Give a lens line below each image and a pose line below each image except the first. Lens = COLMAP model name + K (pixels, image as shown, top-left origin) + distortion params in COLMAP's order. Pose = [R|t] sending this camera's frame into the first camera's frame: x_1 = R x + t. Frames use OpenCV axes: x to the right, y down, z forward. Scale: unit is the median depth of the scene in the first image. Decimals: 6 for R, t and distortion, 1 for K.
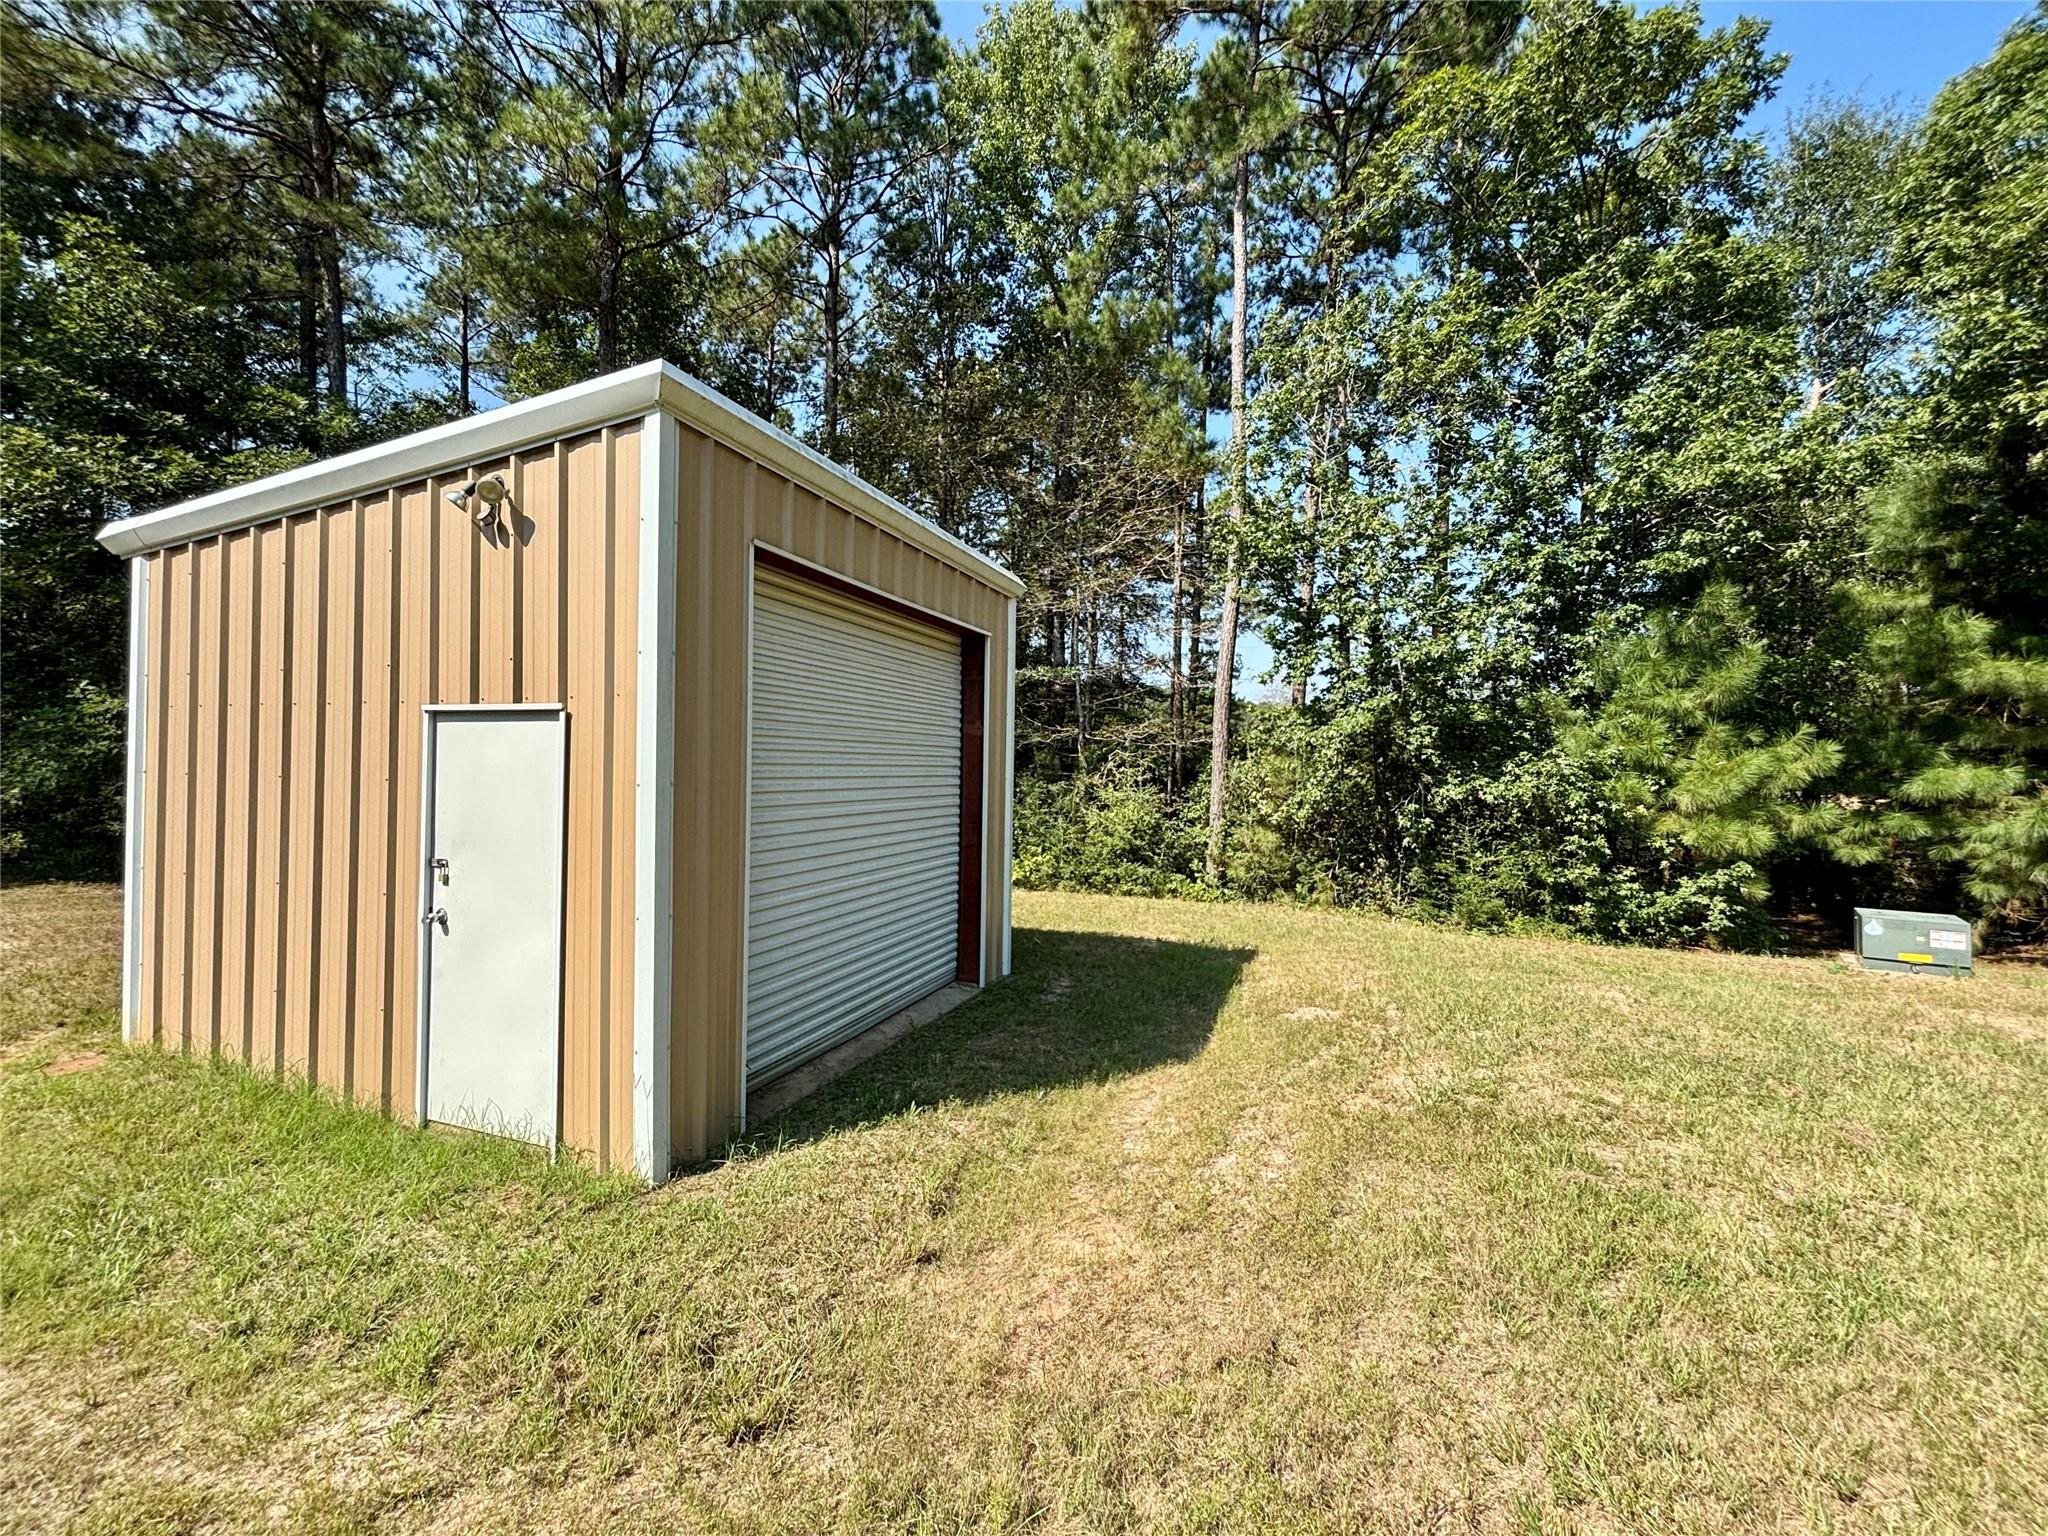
lens RADIAL K [[819.0, 0, 1030.0], [0, 819.0, 765.5], [0, 0, 1]] dist [0.003671, 0.000604]
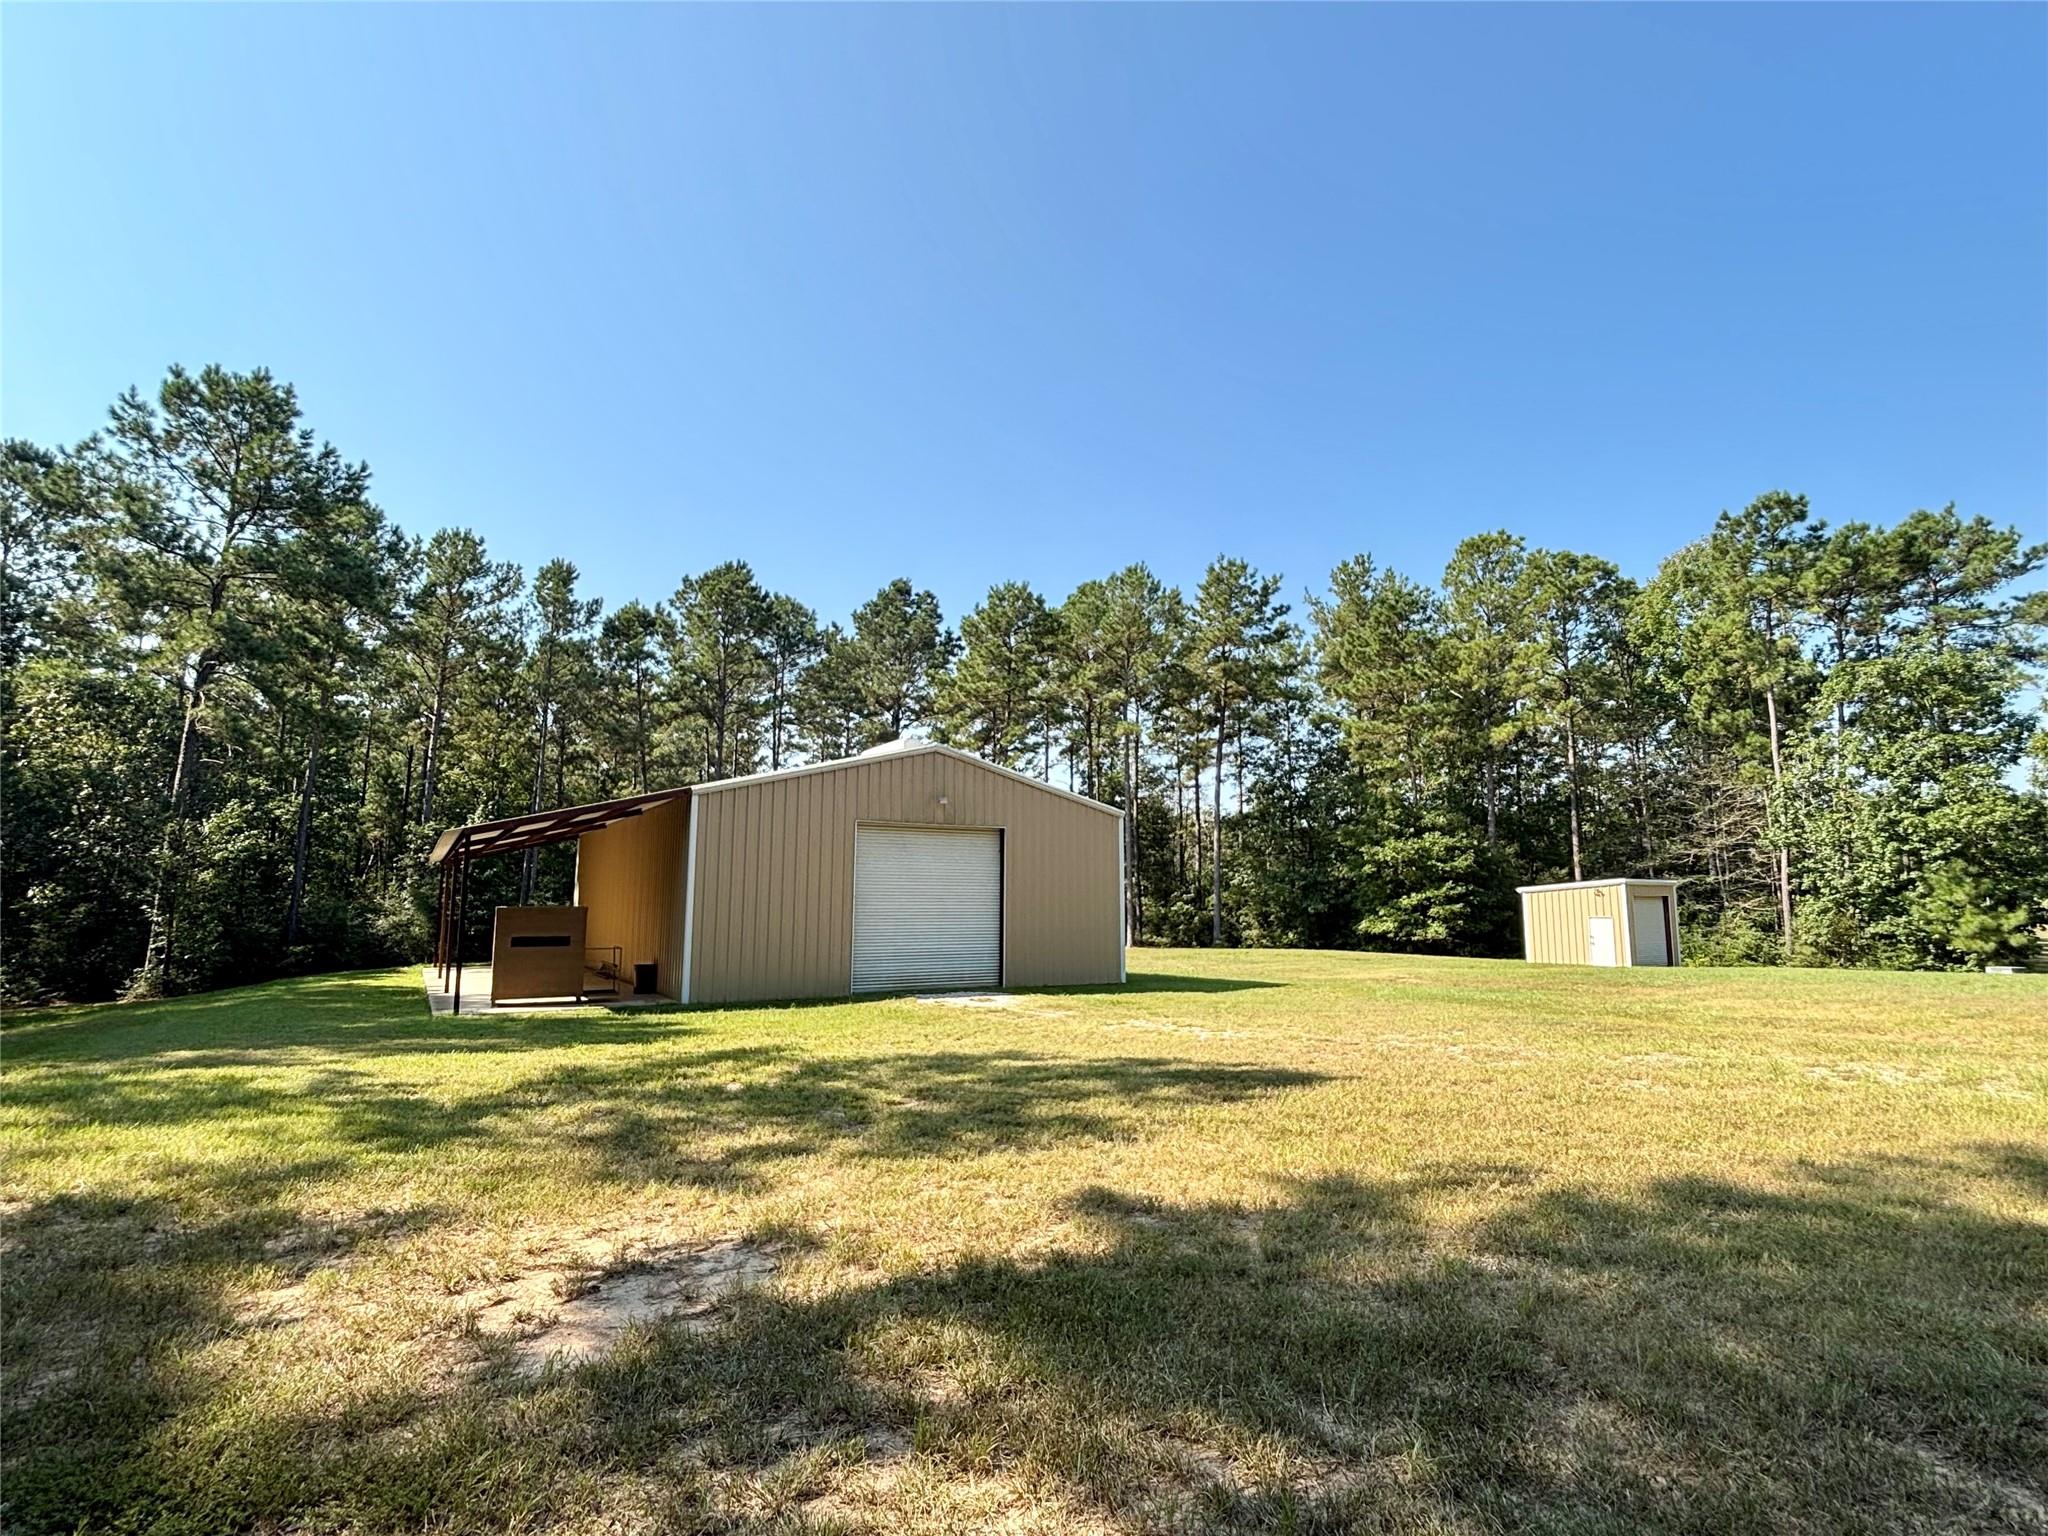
lens RADIAL K [[1006.2, 0, 1014.2], [0, 1006.2, 772.2], [0, 0, 1]] dist [0.001283, 0.000387]
pose [[0.802964, -0.087823, -0.589521, 0.263258], [0.005807, 0.990191, -0.139602, -0.041340], [0.595999, 0.108672, 0.795598, -3.833841]]
